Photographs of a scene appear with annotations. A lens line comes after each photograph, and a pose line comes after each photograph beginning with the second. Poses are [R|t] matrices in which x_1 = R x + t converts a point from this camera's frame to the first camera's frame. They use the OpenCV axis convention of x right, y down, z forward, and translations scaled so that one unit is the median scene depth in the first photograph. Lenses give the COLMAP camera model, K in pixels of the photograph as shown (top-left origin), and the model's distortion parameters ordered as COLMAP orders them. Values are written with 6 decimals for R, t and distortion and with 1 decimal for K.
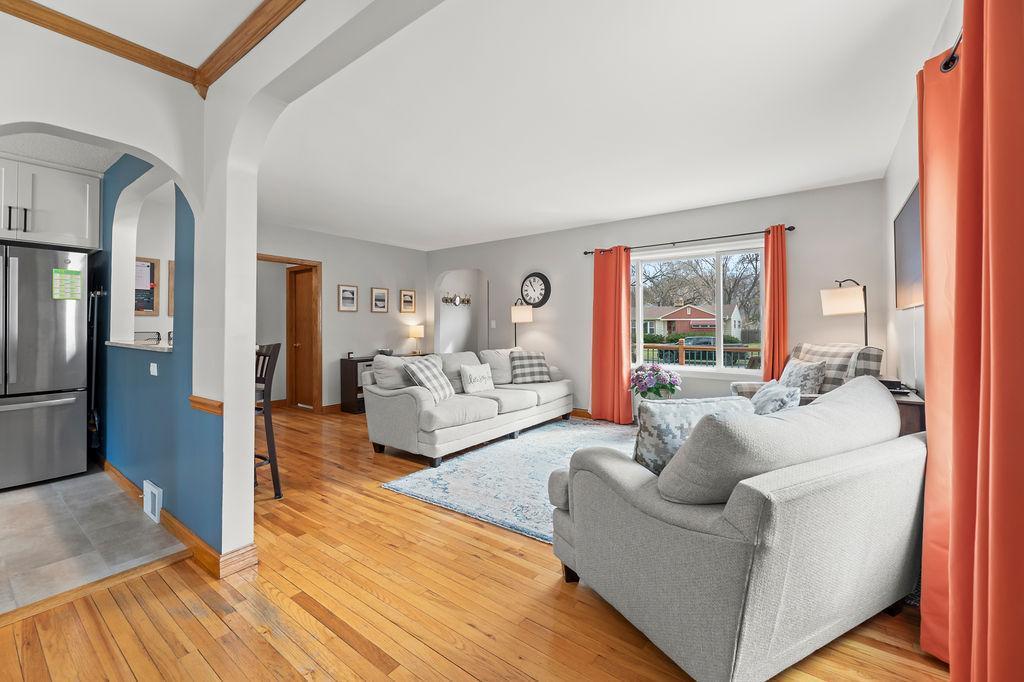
lens RADIAL K [[418.4, 0, 512.0], [0, 418.4, 341.0], [0, 0, 1]] dist [-0.003296, -0.000498]
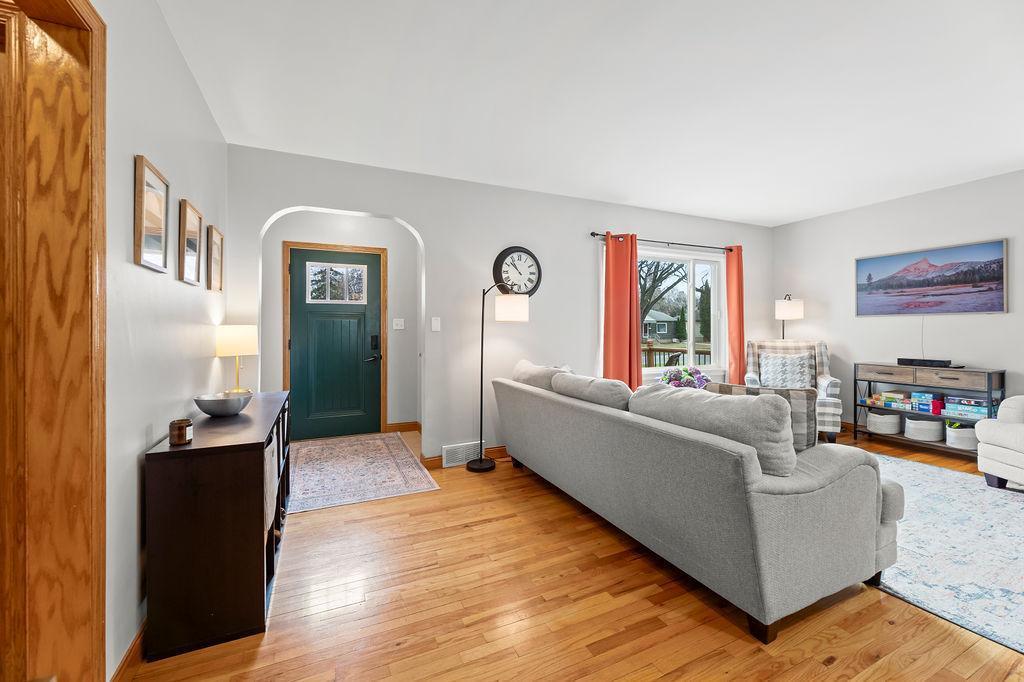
lens RADIAL K [[418.4, 0, 512.0], [0, 418.4, 341.0], [0, 0, 1]] dist [-0.003296, -0.000498]
pose [[0.471367, -0.023899, 0.881613, -0.537939], [0.033363, 0.999400, 0.009255, -0.021223], [-0.881306, 0.025051, 0.471881, 0.704932]]
